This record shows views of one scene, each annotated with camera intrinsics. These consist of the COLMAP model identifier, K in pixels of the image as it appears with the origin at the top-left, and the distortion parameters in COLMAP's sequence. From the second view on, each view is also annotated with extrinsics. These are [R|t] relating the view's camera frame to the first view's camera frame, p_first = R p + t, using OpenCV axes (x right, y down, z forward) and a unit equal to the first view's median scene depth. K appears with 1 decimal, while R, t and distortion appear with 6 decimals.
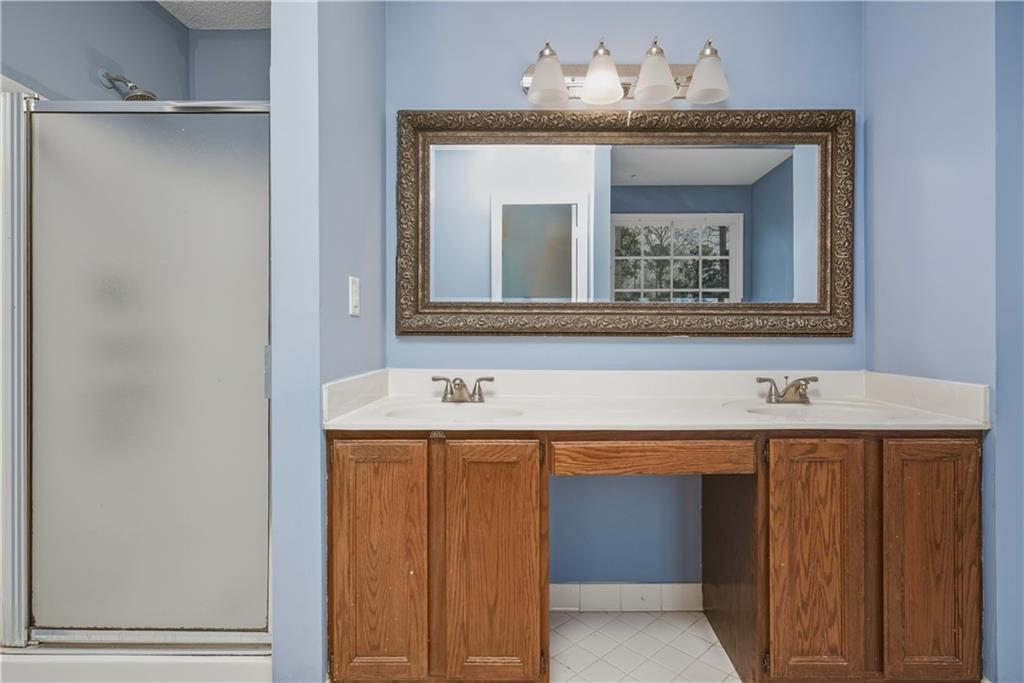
lens RADIAL K [[512.0, 0, 512.3], [0, 512.0, 343.8], [0, 0, 1]] dist [-0.000286, 0.002655]
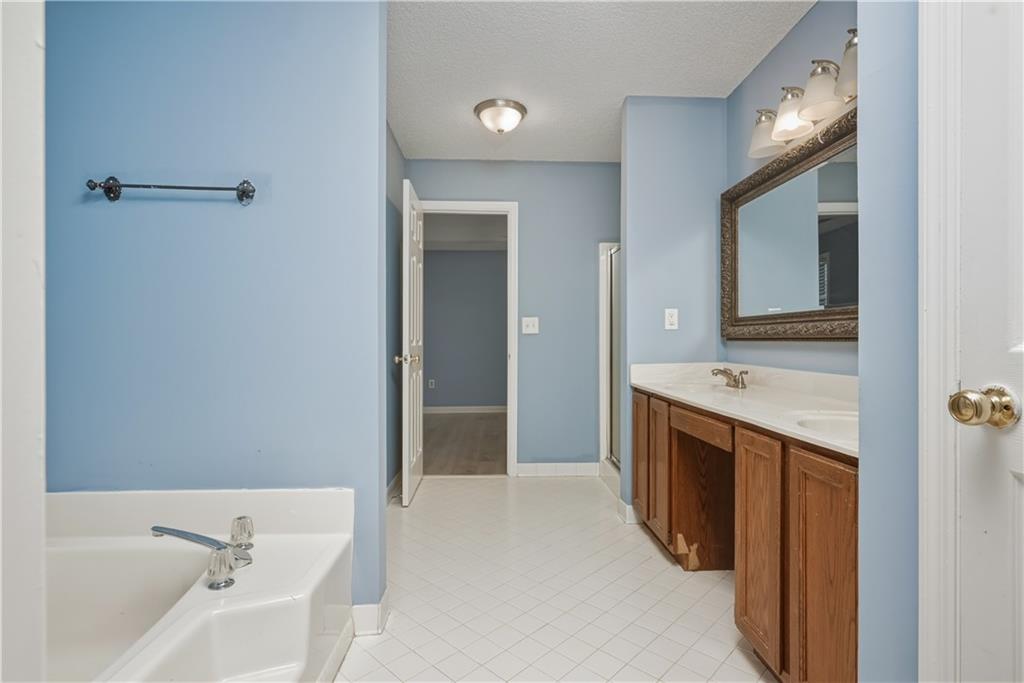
lens RADIAL K [[512.0, 0, 513.0], [0, 512.0, 340.5], [0, 0, 1]] dist [-0.000286, 0.002655]
pose [[0.040063, -0.002268, -0.999195, 1.679860], [-0.008255, 0.999963, -0.002601, -0.010132], [0.999163, 0.008353, 0.040043, 0.420173]]
